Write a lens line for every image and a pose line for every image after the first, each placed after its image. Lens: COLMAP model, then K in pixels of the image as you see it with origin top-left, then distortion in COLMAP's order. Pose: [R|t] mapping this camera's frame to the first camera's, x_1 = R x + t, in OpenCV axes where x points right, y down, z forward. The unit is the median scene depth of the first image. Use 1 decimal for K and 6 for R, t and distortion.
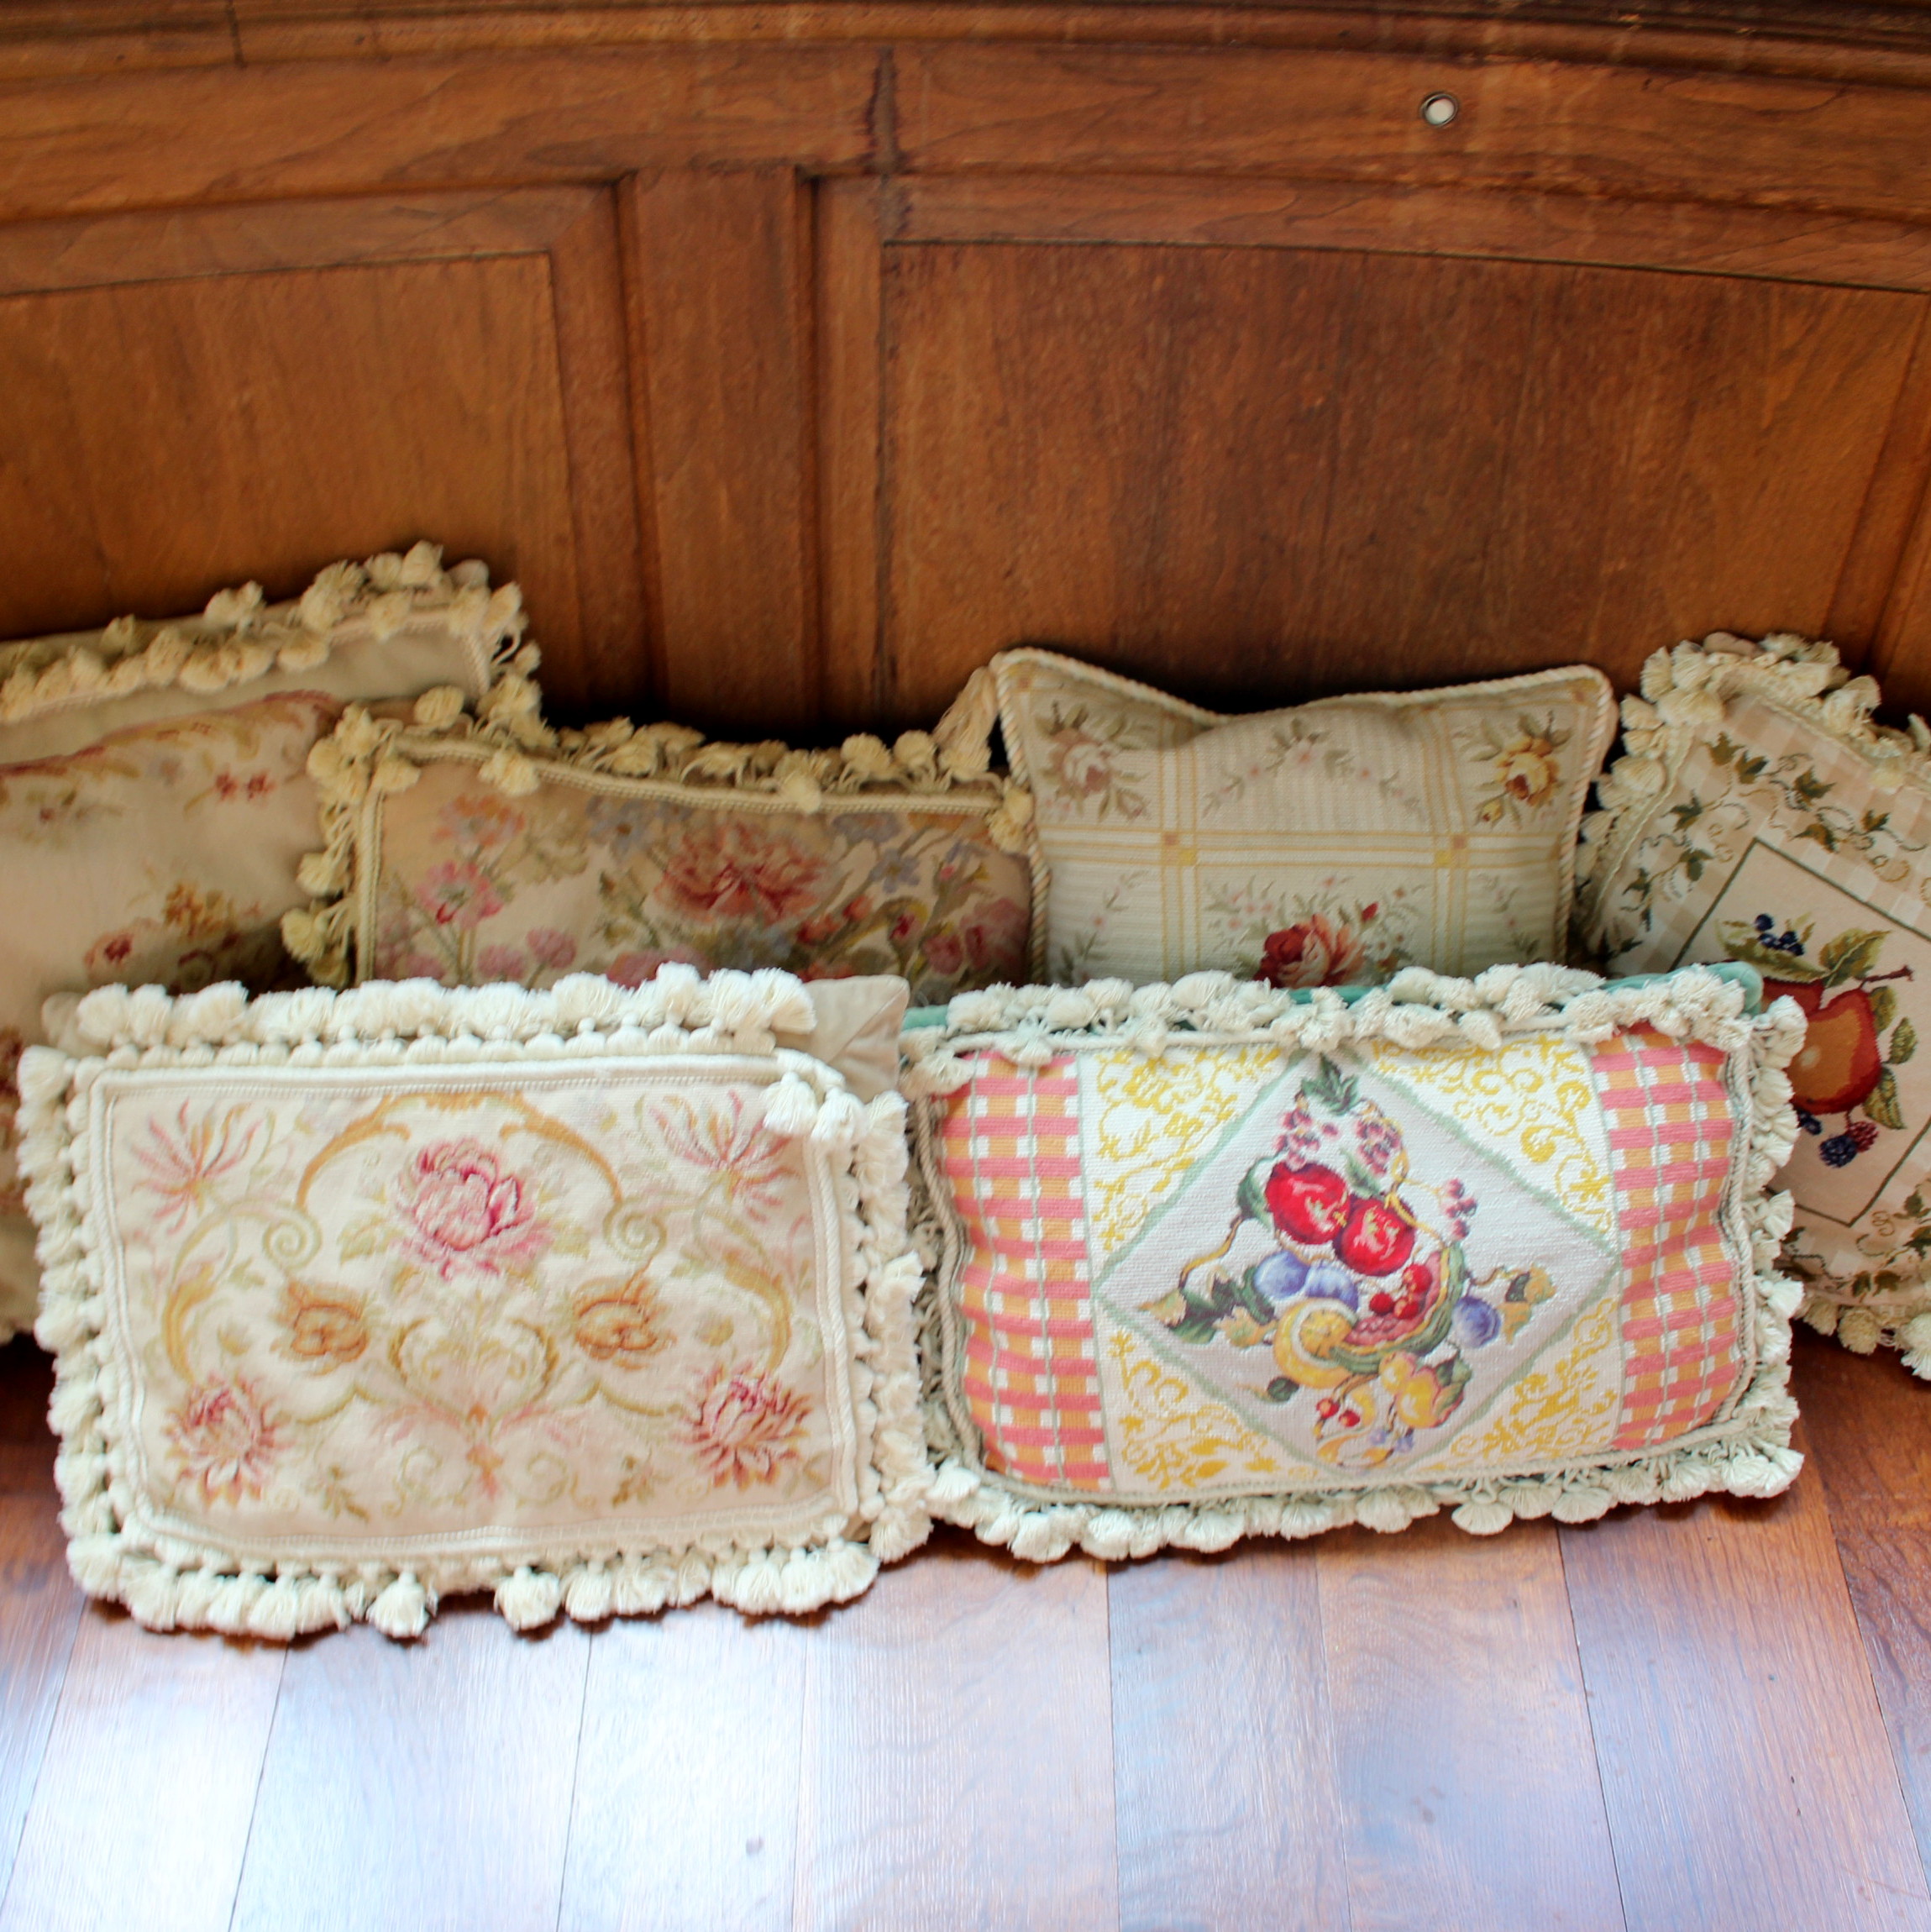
lens RADIAL K [[2397.0, 0, 965.5], [0, 2397.0, 966.0], [0, 0, 1]] dist [-0.143698, 0.074593]
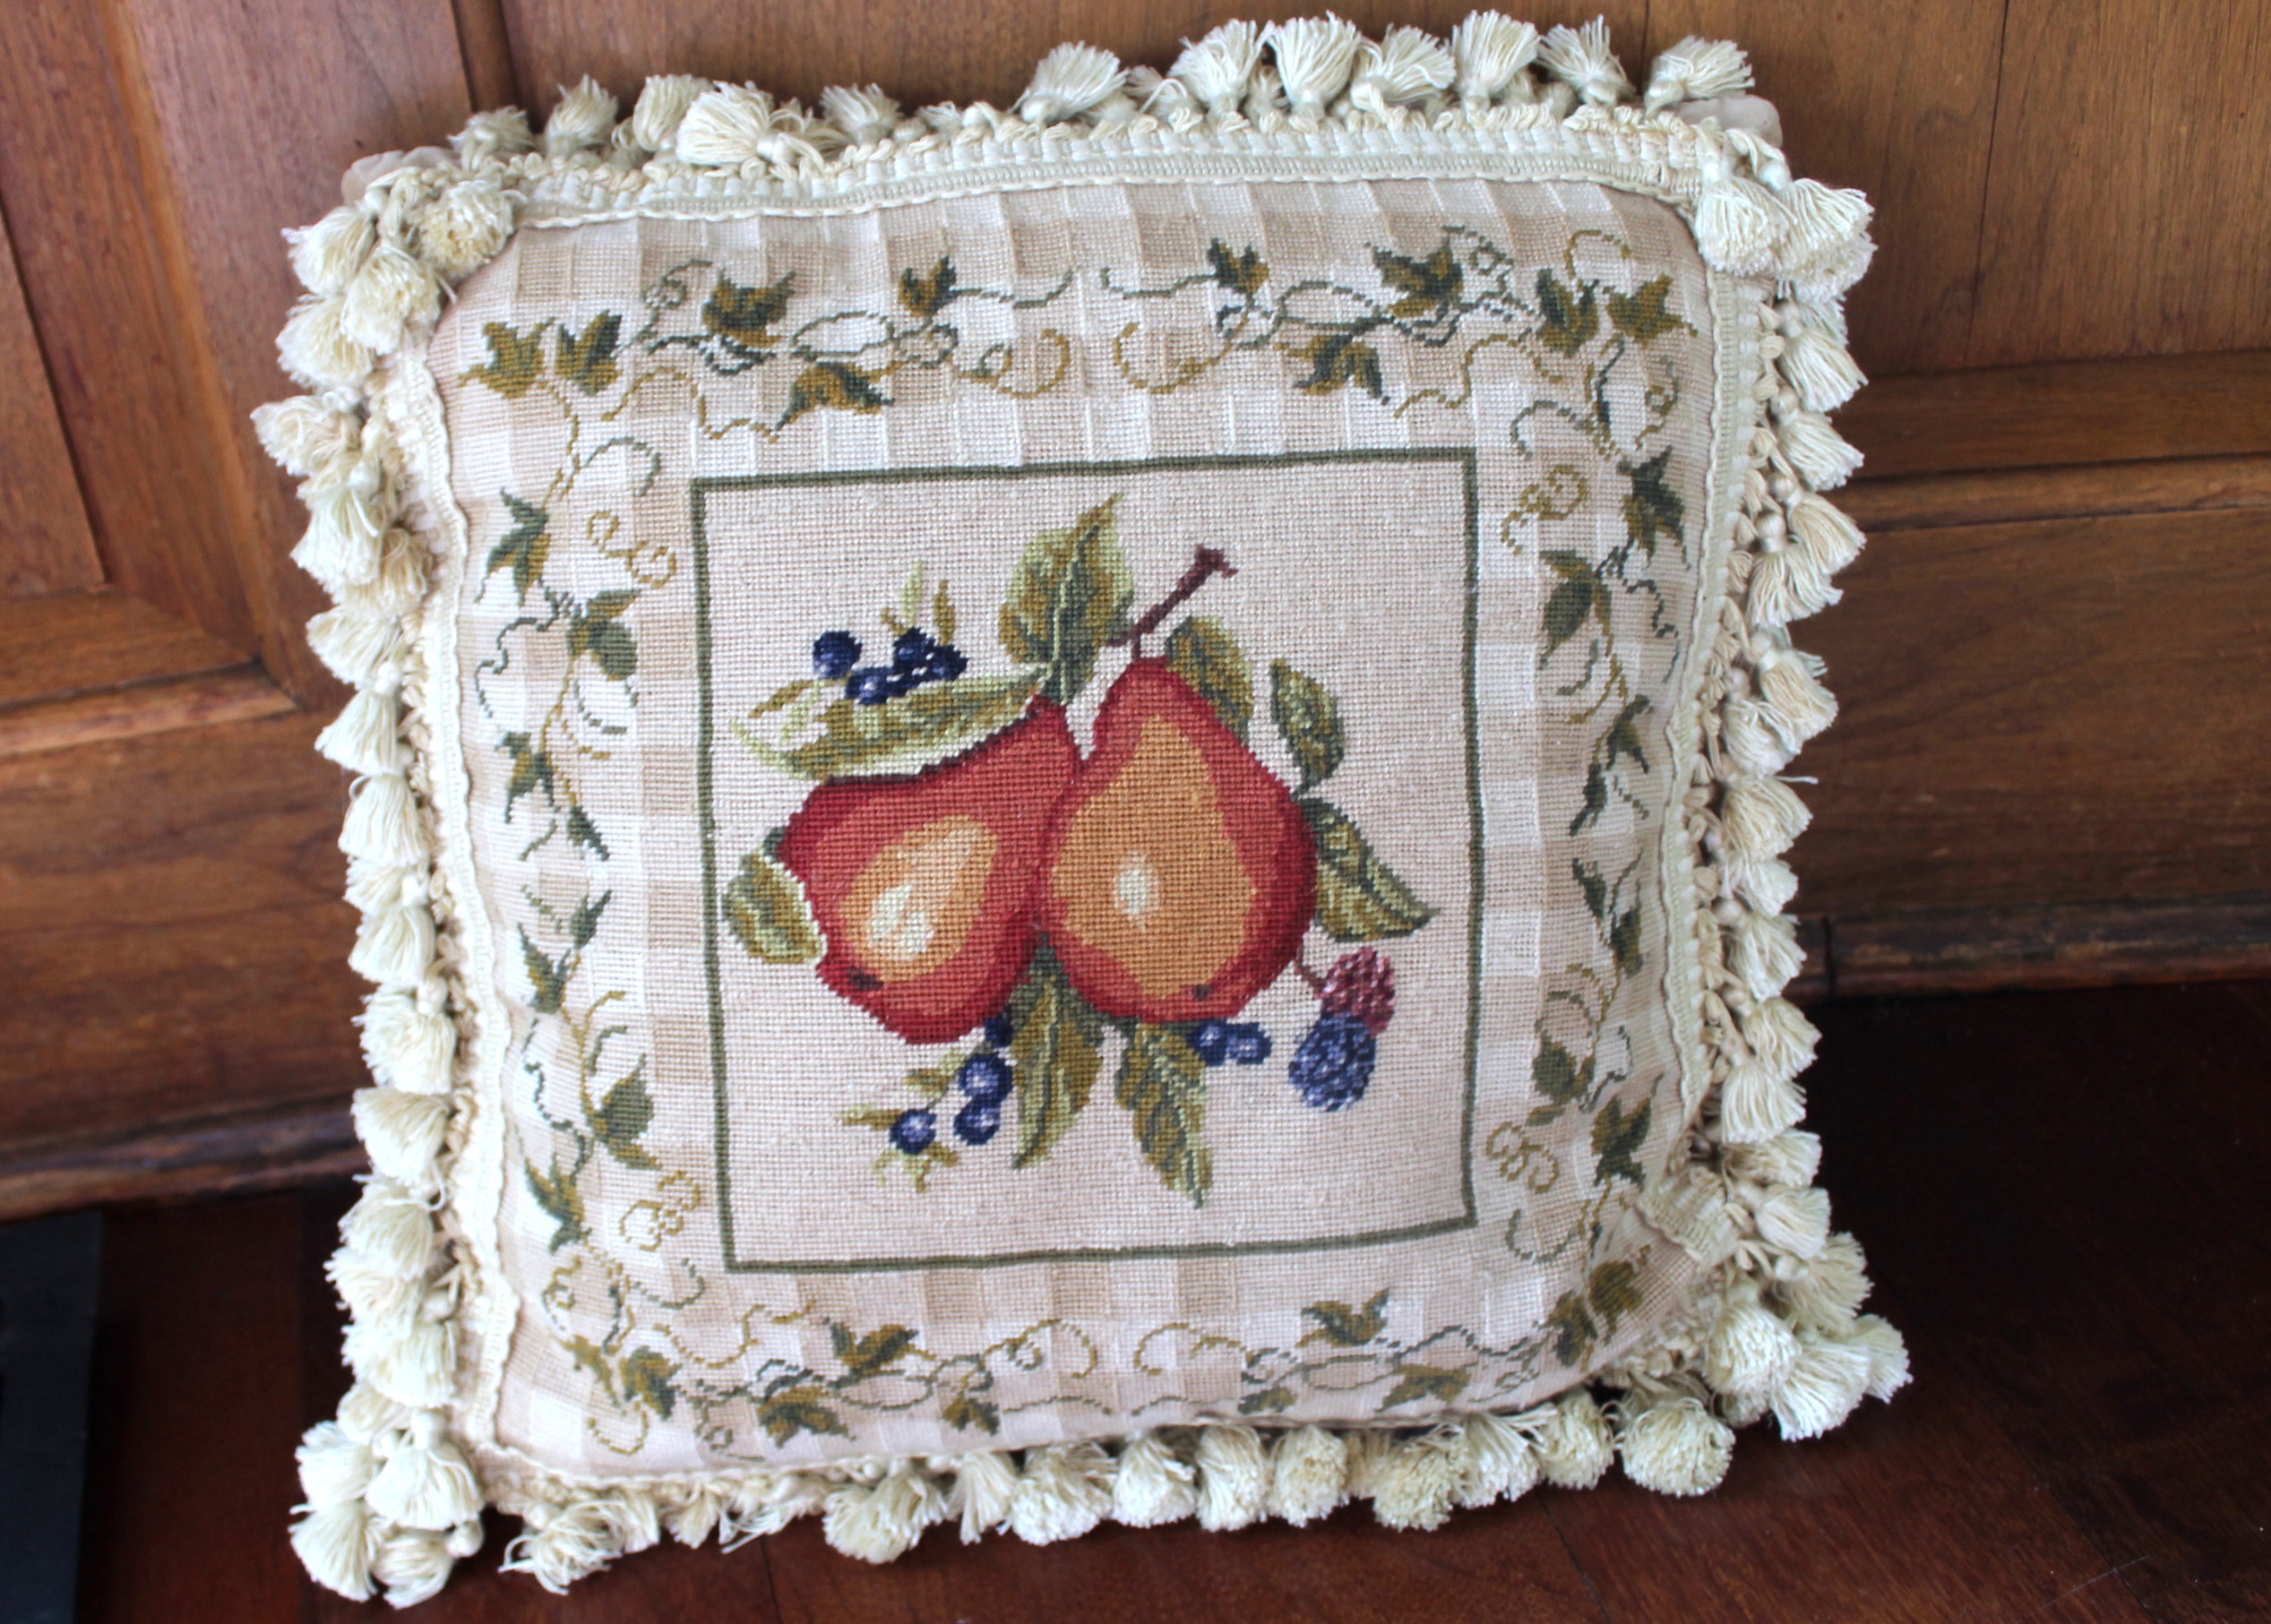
lens RADIAL K [[2160.3, 0, 1047.8], [0, 2160.3, 879.2], [0, 0, 1]] dist [-0.151298, 0.115232]
pose [[0.780260, -0.469113, 0.413675, 0.220758], [0.564766, 0.812644, -0.143695, 0.085477], [-0.268762, 0.345749, 0.899013, 0.745697]]
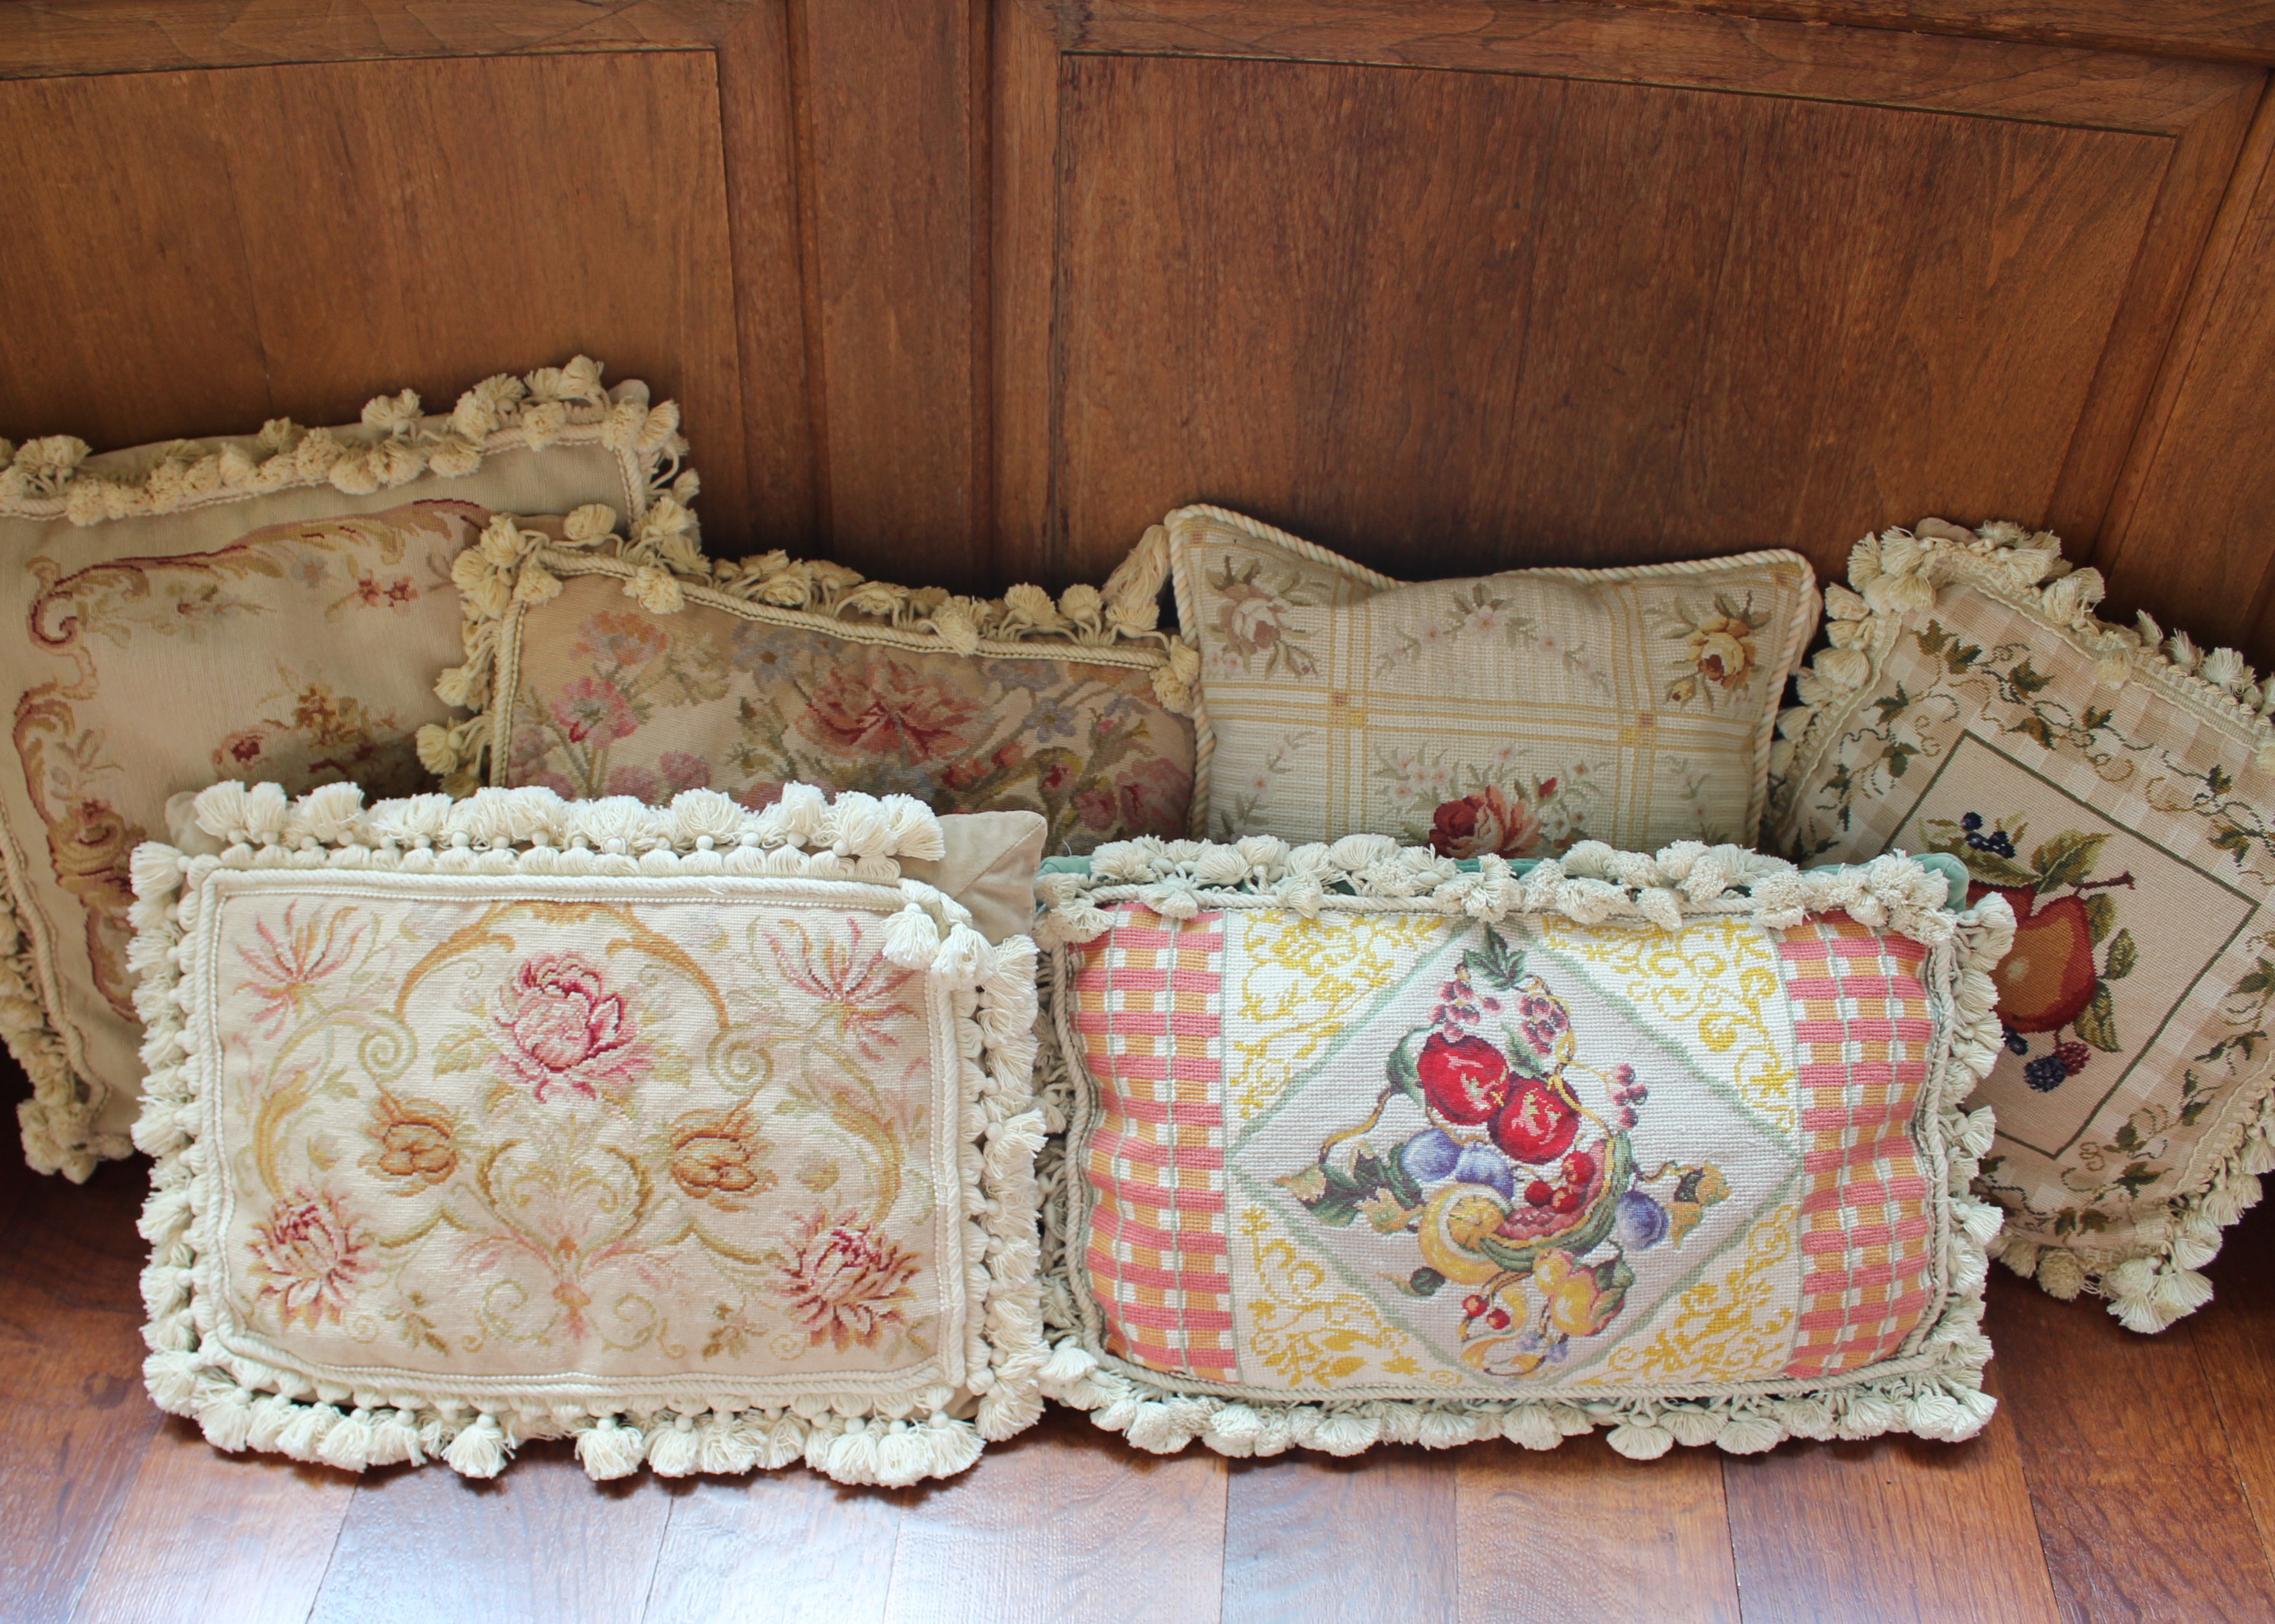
lens RADIAL K [[2164.2, 0, 1049.6], [0, 2164.2, 879.3], [0, 0, 1]] dist [-0.151298, 0.115232]
pose [[0.995433, 0.052754, -0.079563, 0.045541], [-0.057184, 0.996877, -0.054465, 0.076080], [0.076441, 0.058766, 0.995341, 0.151558]]
